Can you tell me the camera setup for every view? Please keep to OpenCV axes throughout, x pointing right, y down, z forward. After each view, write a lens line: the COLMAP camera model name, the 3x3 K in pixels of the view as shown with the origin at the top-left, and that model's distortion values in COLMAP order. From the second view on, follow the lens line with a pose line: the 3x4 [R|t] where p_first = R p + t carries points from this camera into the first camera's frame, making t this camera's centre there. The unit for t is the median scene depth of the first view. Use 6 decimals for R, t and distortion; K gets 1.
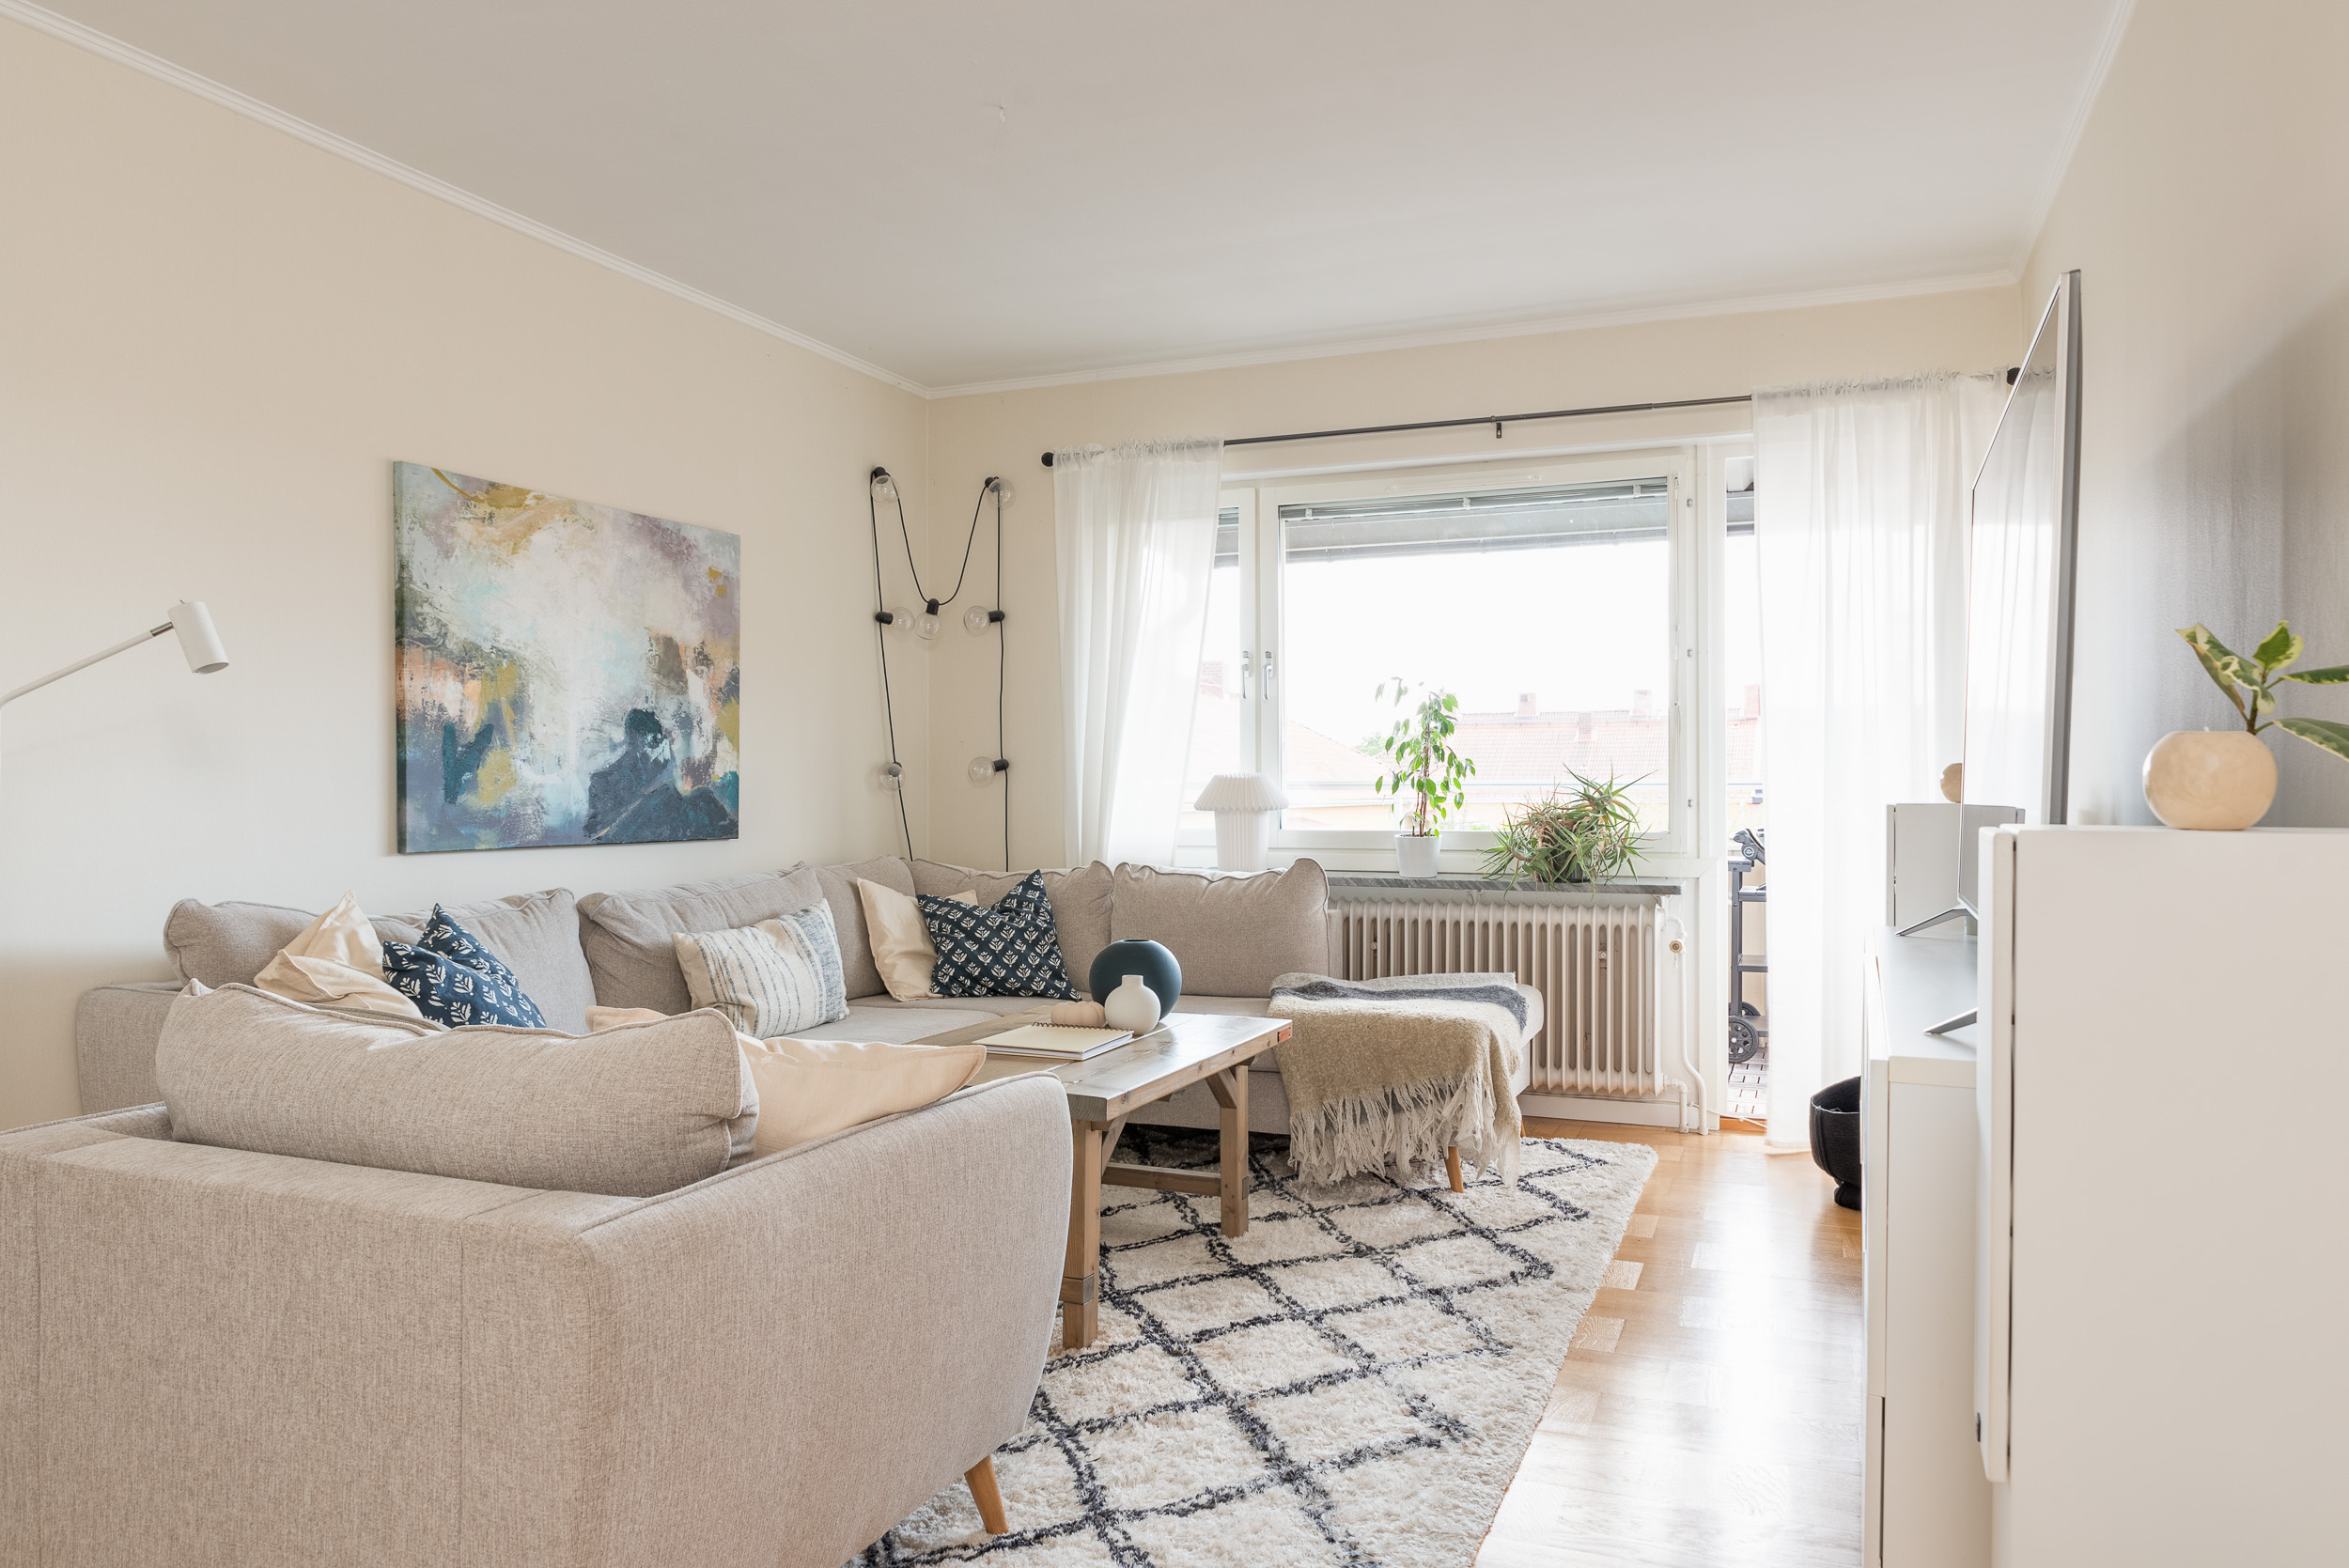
lens RADIAL K [[1558.7, 0, 1174.5], [0, 1558.7, 784.0], [0, 0, 1]] dist [0.001129, 0.001956]
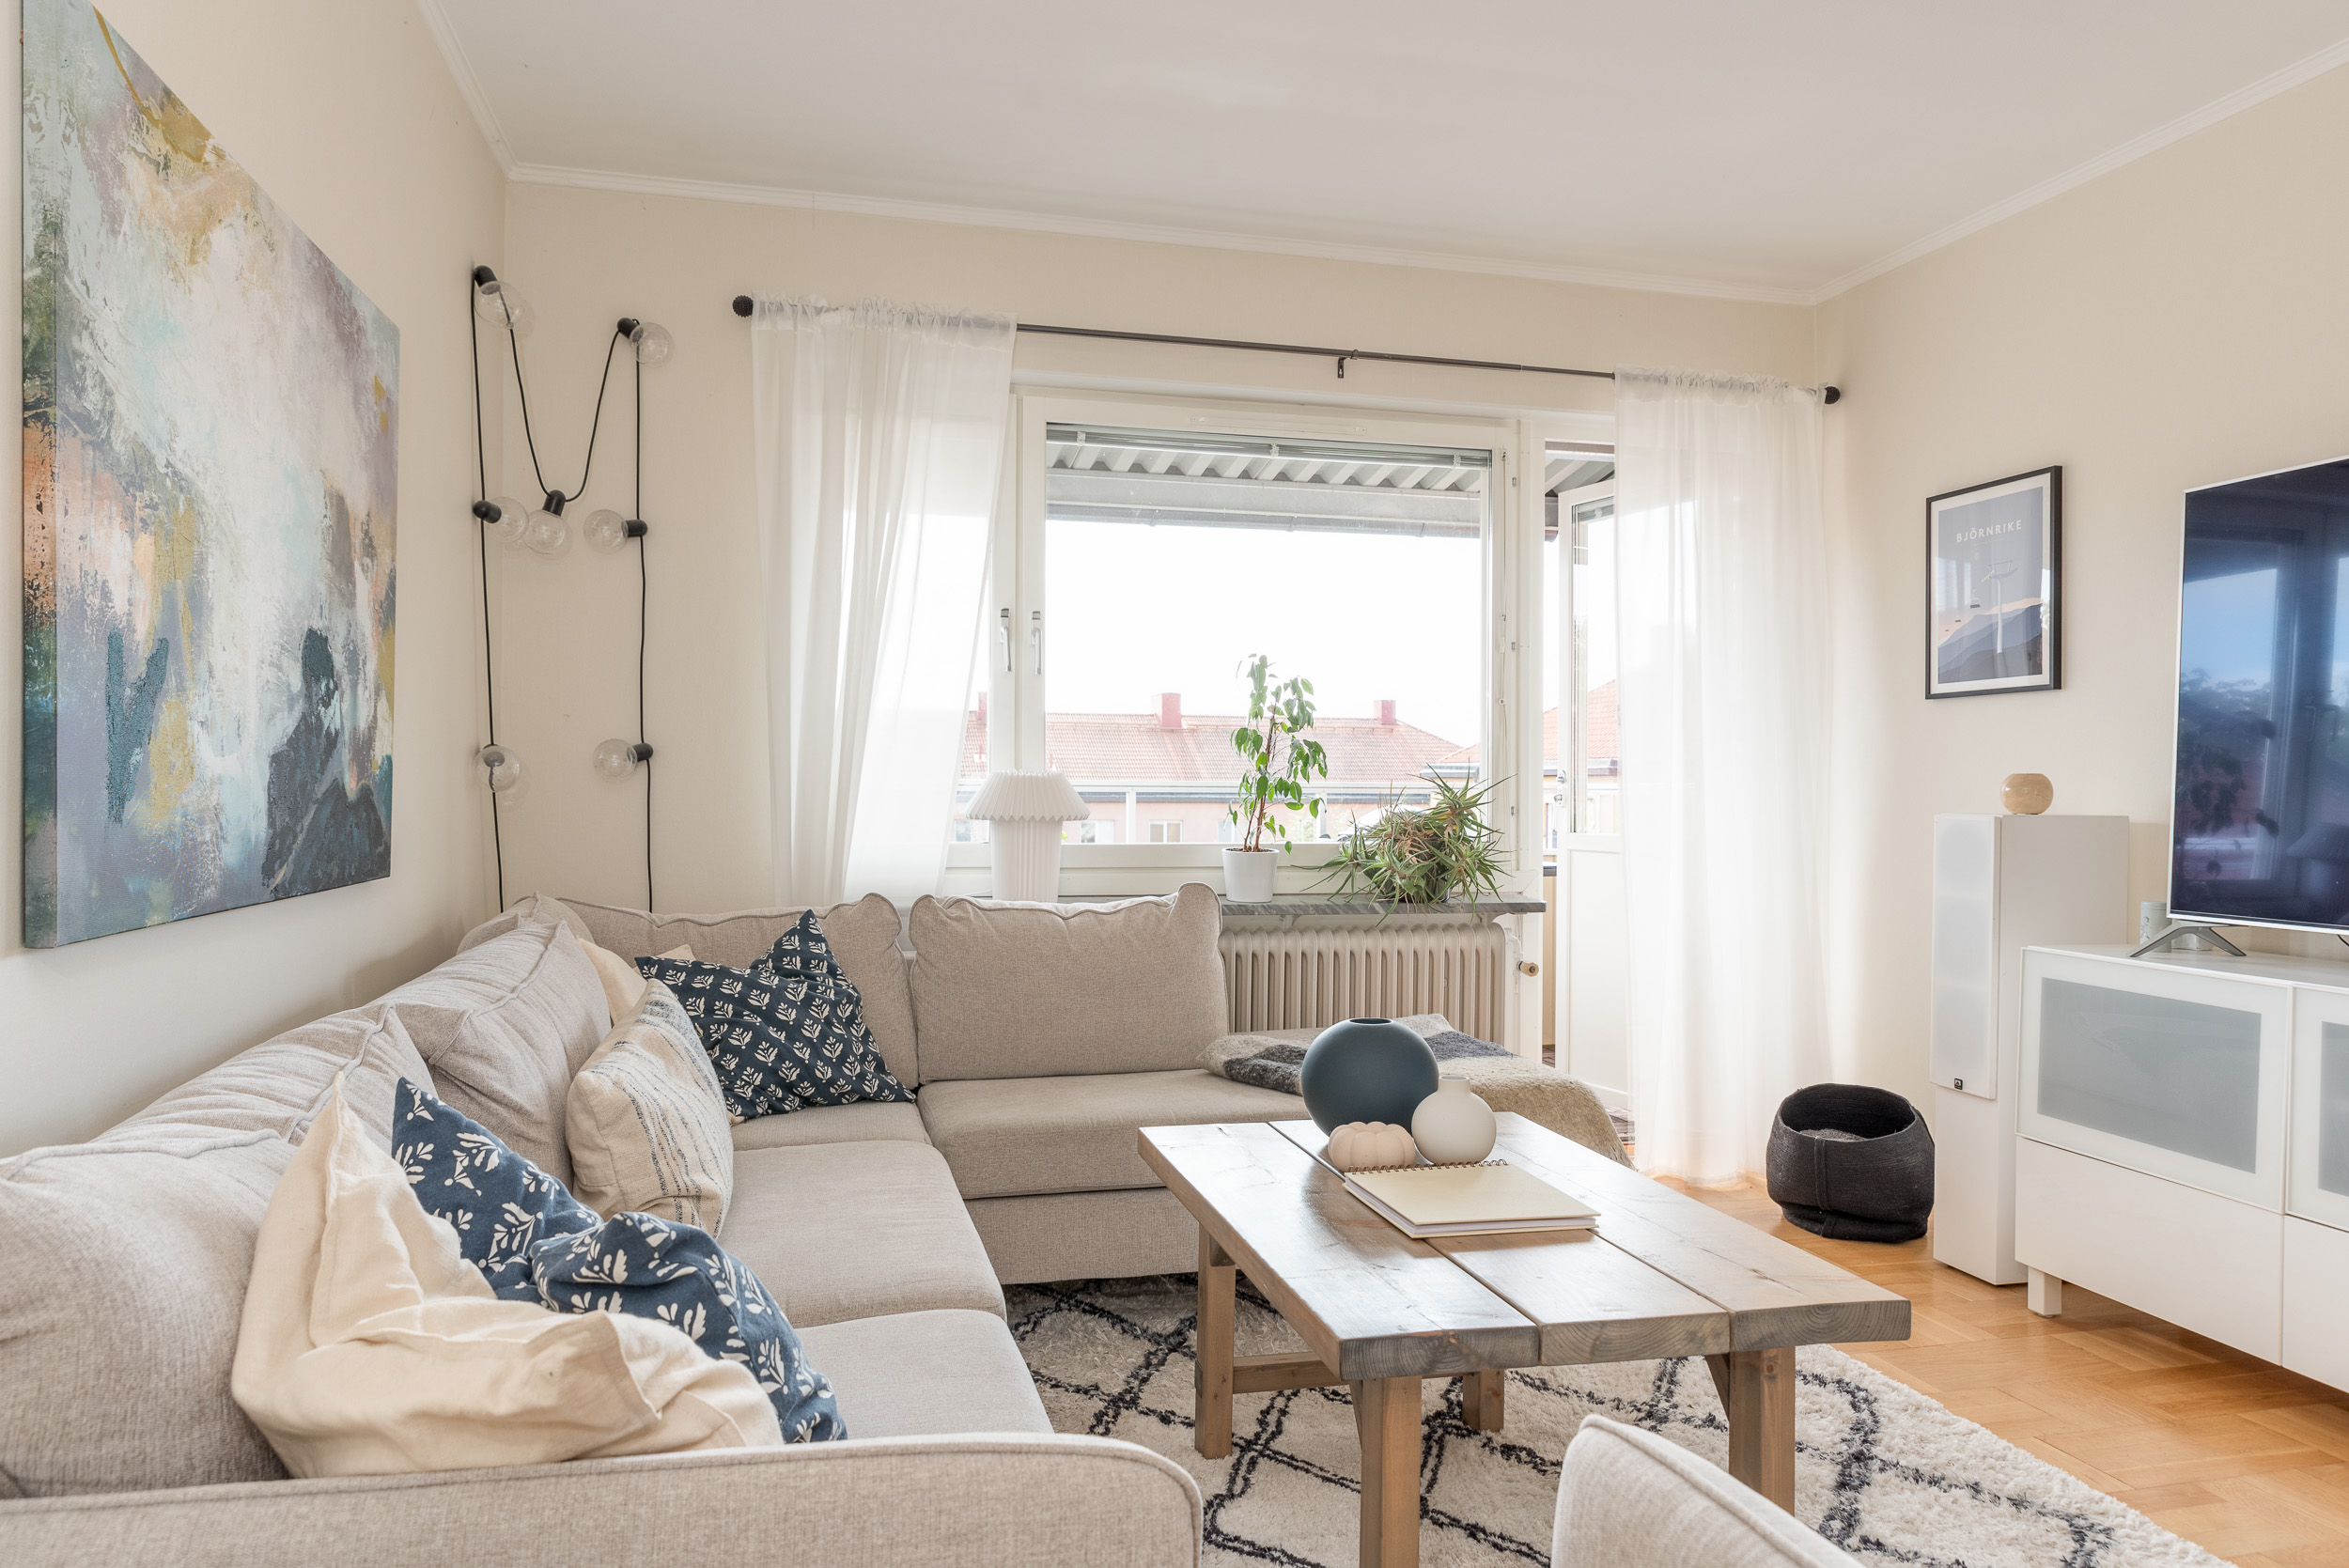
lens RADIAL K [[1558.7, 0, 1174.5], [0, 1558.7, 784.0], [0, 0, 1]] dist [0.001129, 0.001956]
pose [[0.810005, 0.008989, 0.586354, -0.376721], [-0.009674, 0.999951, -0.001965, 0.000460], [-0.586343, -0.004081, 0.810052, 0.387549]]
